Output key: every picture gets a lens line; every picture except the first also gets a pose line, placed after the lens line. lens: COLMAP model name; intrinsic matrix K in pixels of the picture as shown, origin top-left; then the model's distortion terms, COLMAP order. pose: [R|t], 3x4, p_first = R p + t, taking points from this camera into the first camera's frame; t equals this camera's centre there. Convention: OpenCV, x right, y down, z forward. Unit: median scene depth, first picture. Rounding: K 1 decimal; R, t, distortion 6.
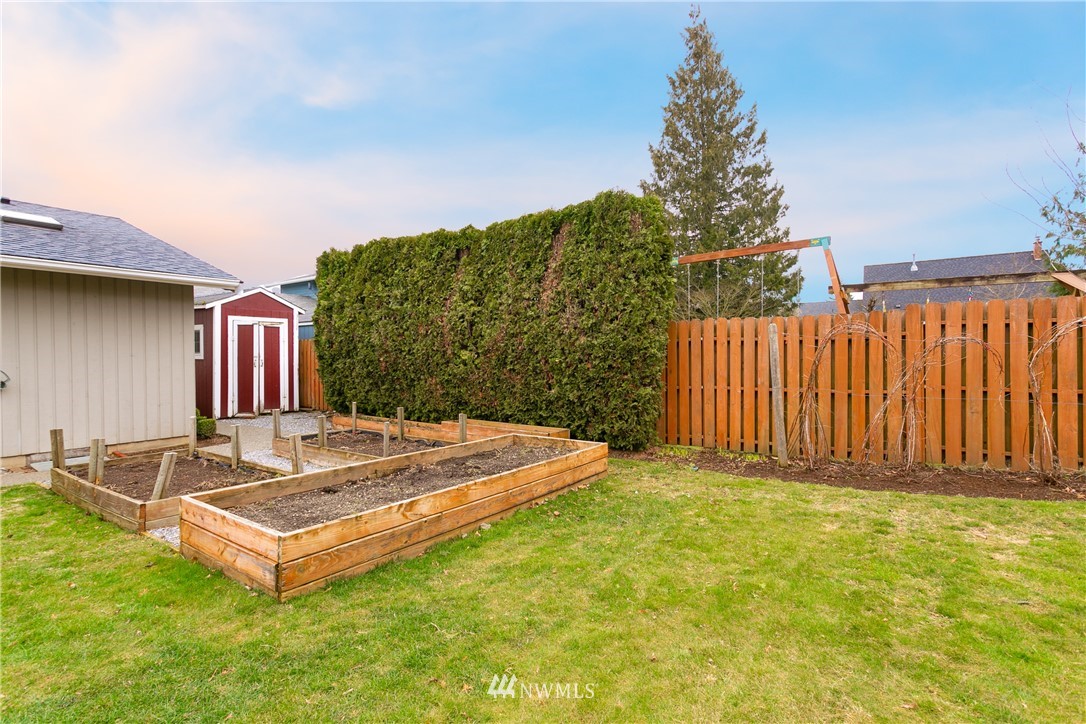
lens RADIAL K [[515.3, 0, 546.9], [0, 515.3, 364.3], [0, 0, 1]] dist [-0.004282, 0.002930]
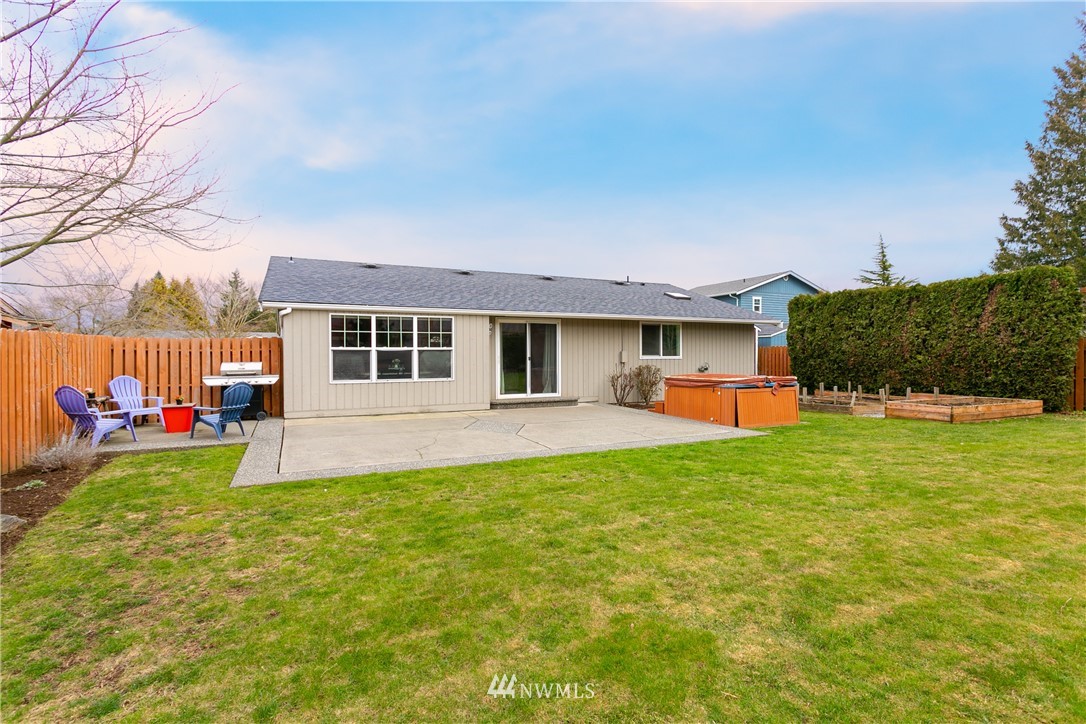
lens RADIAL K [[515.3, 0, 537.5], [0, 515.3, 366.5], [0, 0, 1]] dist [-0.004282, 0.002930]
pose [[0.862828, 0.012056, -0.505354, -0.419302], [-0.007890, 0.999915, 0.010383, 0.005533], [0.505436, -0.004971, 0.862850, -1.295468]]
